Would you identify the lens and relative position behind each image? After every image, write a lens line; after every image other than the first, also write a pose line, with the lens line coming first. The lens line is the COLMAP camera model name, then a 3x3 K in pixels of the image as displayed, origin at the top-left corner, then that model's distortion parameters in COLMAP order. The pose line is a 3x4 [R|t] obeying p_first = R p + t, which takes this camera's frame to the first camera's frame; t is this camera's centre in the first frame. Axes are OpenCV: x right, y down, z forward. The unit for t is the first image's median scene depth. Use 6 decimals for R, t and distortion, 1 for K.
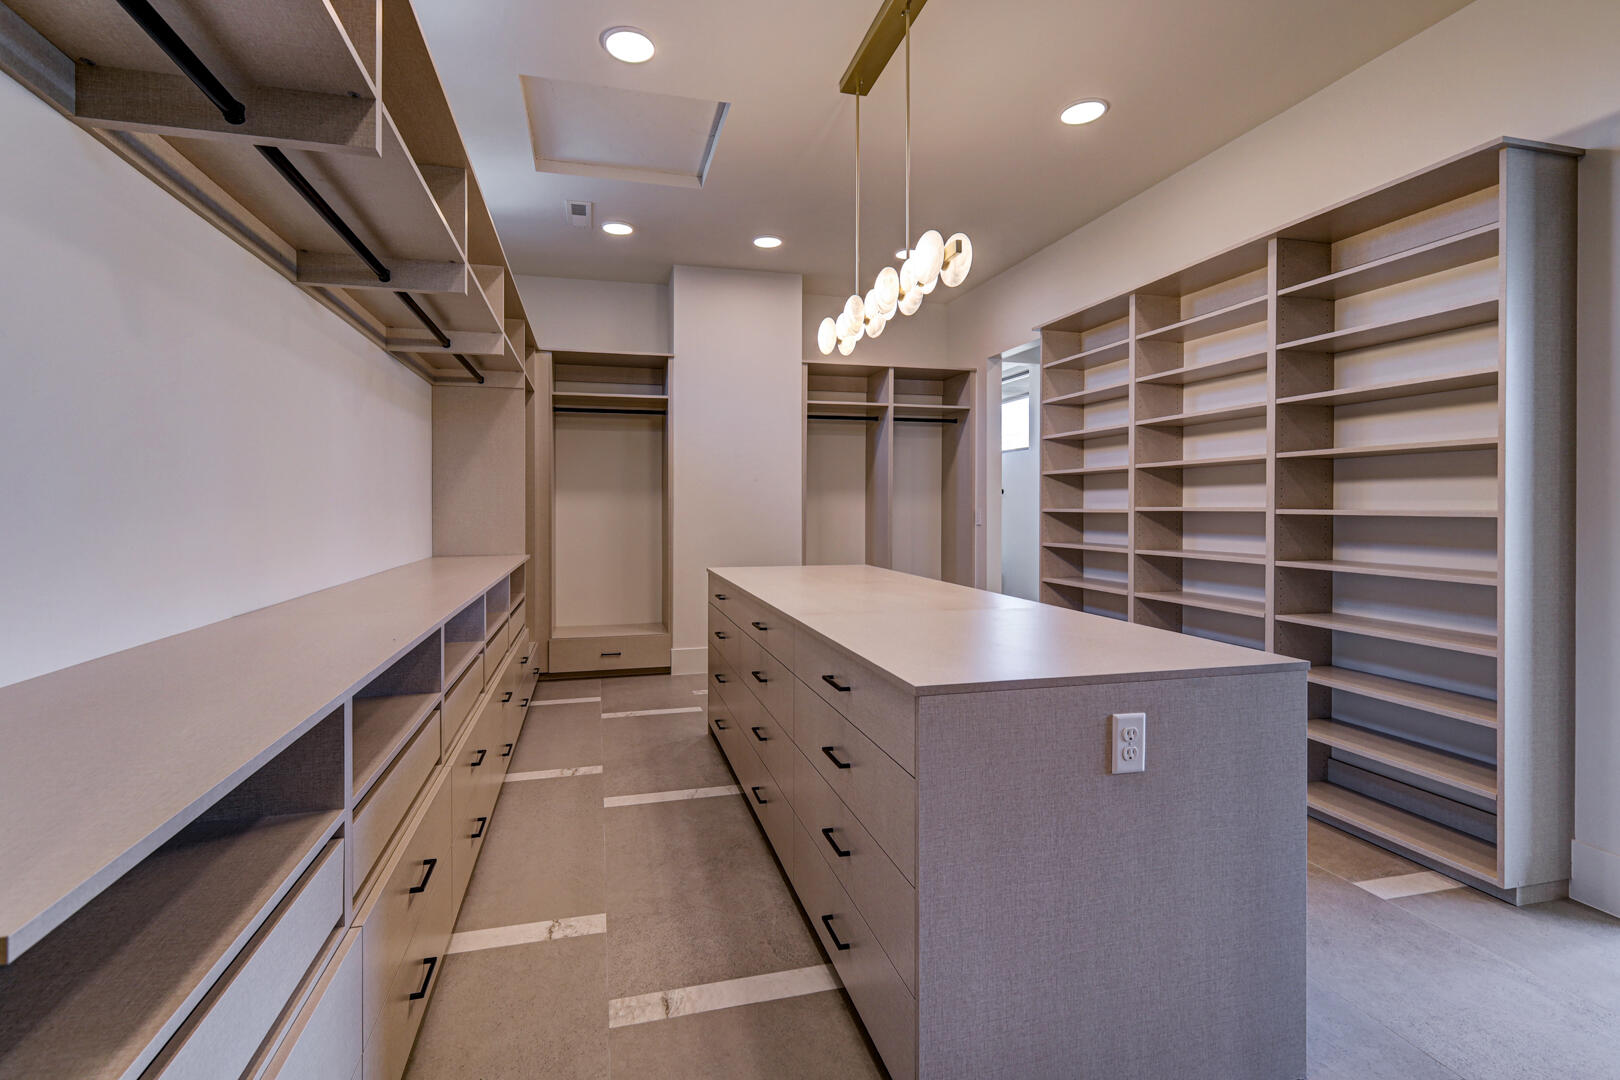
lens RADIAL K [[726.9, 0, 799.7], [0, 726.9, 511.2], [0, 0, 1]] dist [0.003022, 0.000450]
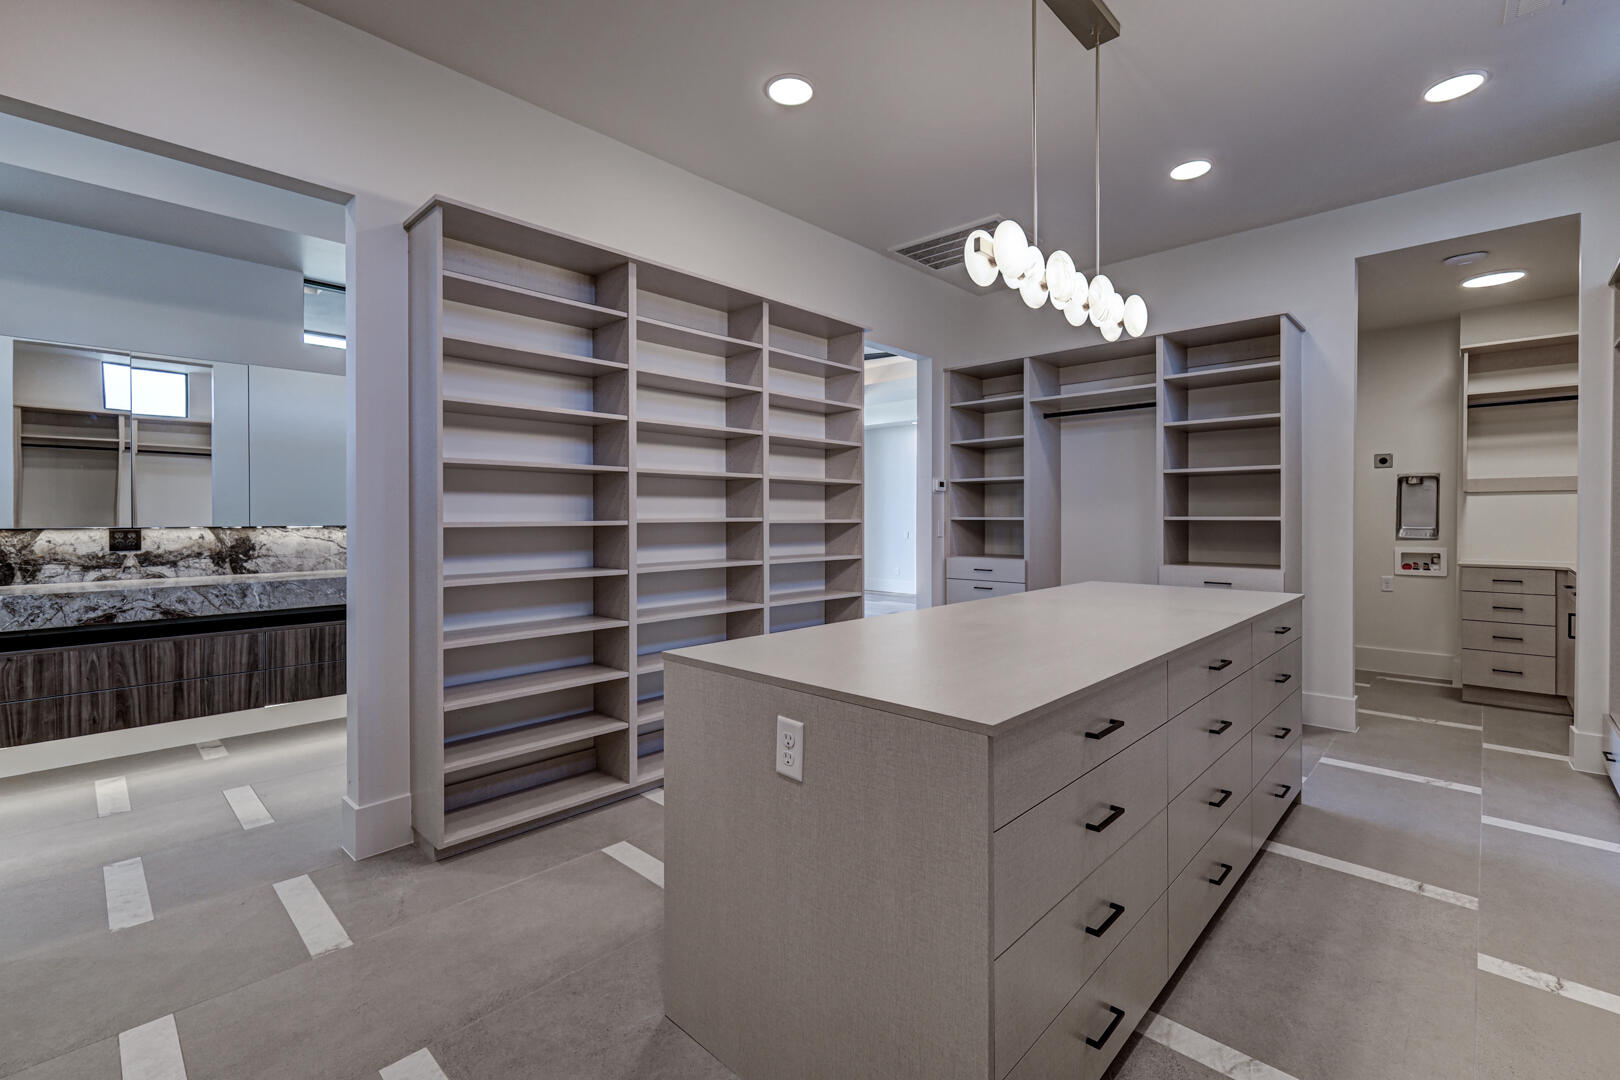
lens RADIAL K [[709.2, 0, 810.1], [0, 709.2, 522.5], [0, 0, 1]] dist [0.003435, 0.000431]
pose [[-0.509298, -0.007833, 0.860554, -0.537111], [0.012178, 0.999793, 0.016307, -0.018771], [-0.860504, 0.018785, -0.509097, 1.922075]]
